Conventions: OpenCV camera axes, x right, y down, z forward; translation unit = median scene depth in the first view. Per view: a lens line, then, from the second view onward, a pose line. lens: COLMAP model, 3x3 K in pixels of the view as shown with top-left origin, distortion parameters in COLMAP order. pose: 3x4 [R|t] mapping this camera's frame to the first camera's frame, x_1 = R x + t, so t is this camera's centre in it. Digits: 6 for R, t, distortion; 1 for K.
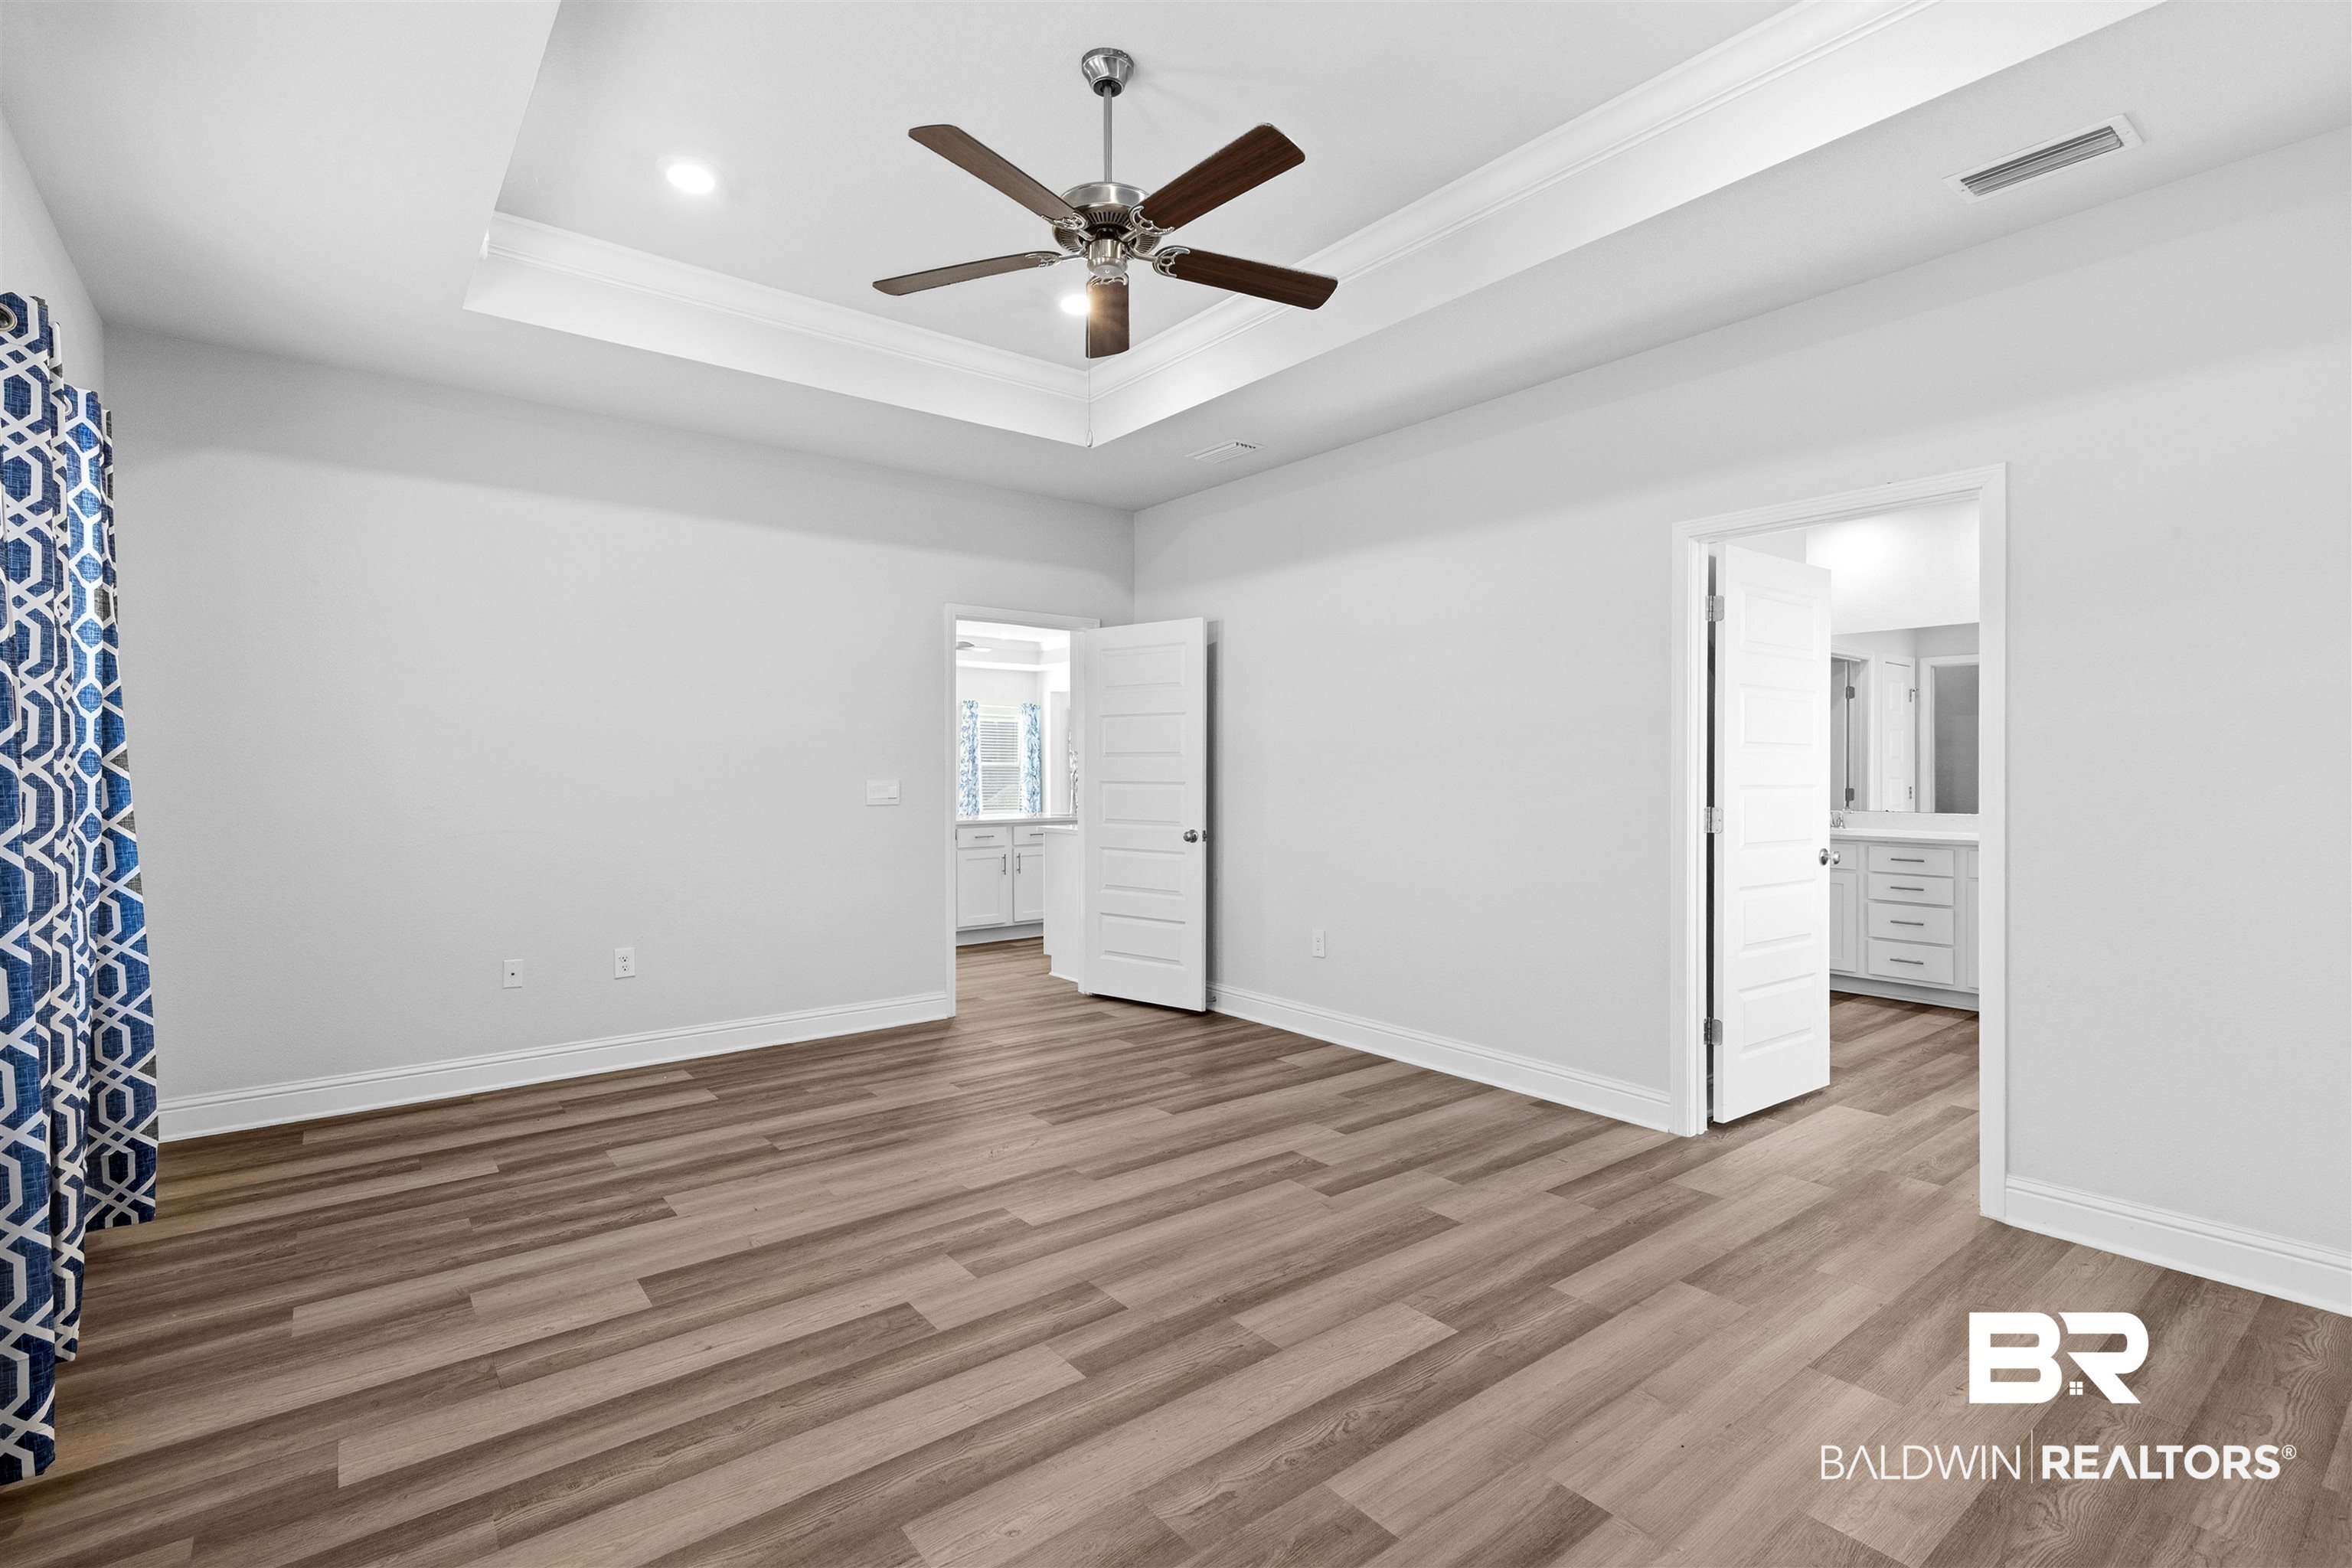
lens RADIAL K [[1080.5, 0, 1171.9], [0, 1080.5, 779.8], [0, 0, 1]] dist [0.007763, -0.001184]
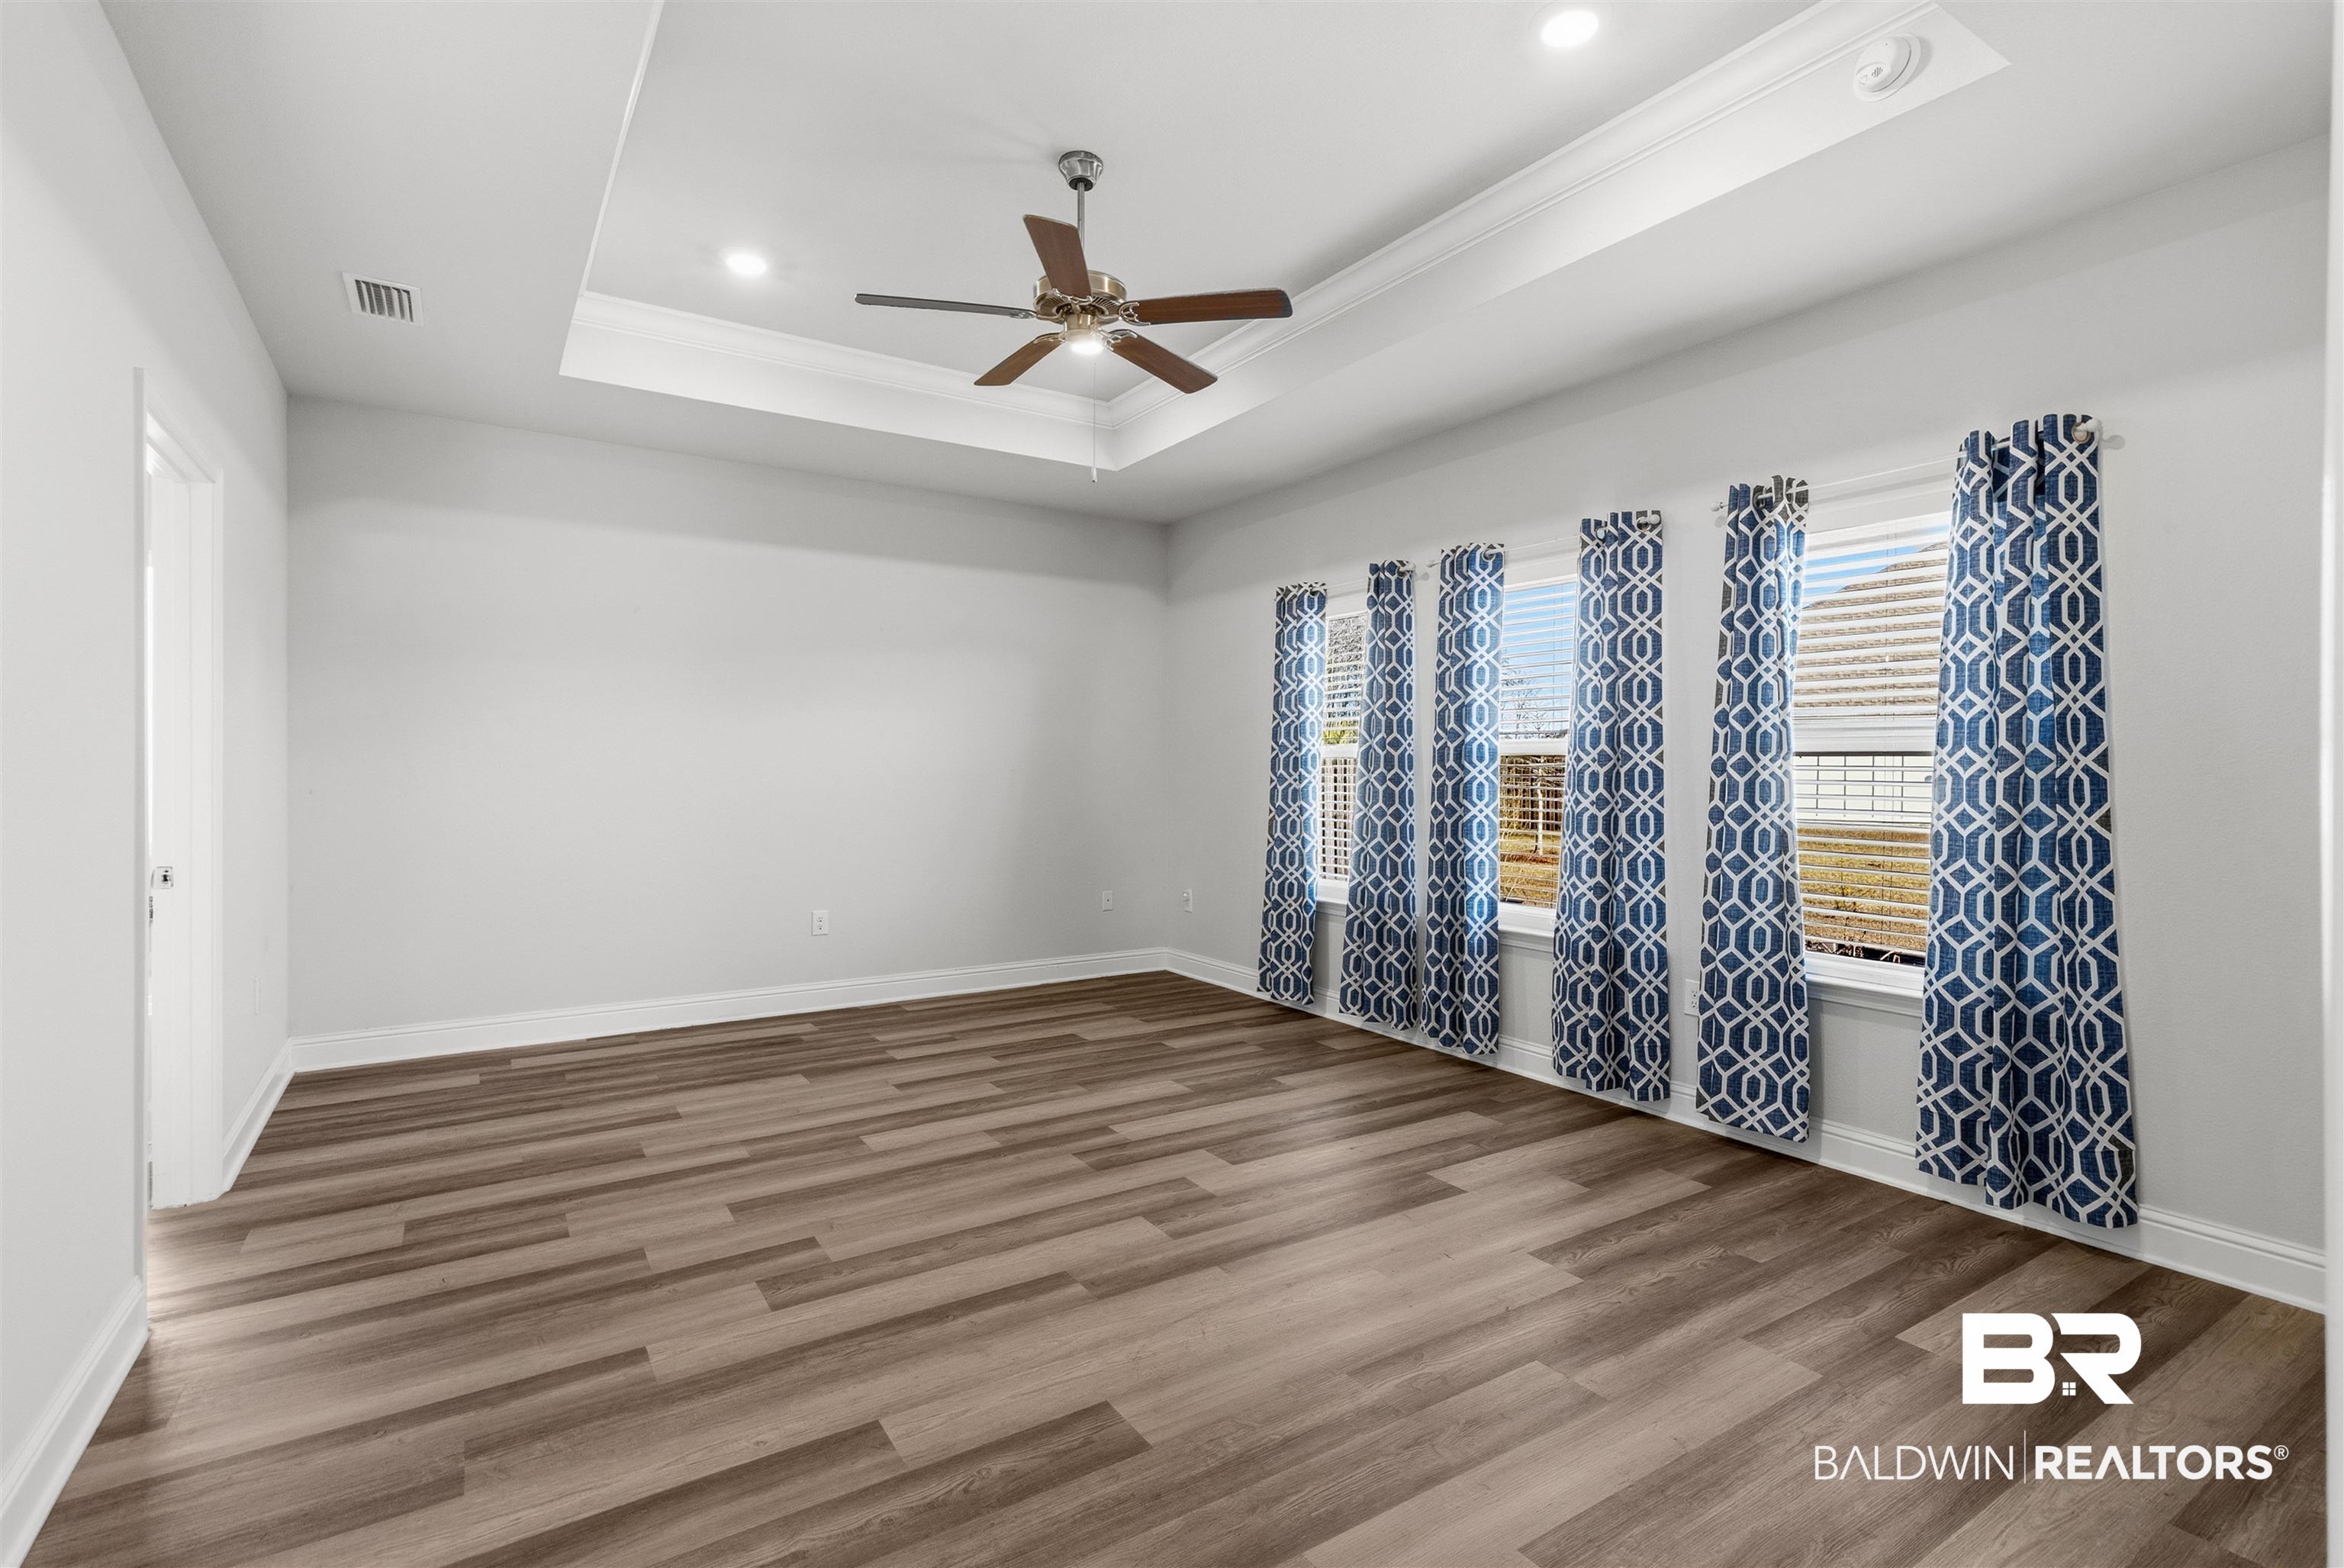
lens RADIAL K [[1076.8, 0, 1170.9], [0, 1076.8, 774.2], [0, 0, 1]] dist [0.007763, -0.001184]
pose [[-0.995703, -0.005005, 0.092465, -0.240656], [-0.003842, 0.999911, 0.012747, -0.012937], [-0.092520, 0.012337, -0.995634, 1.942105]]
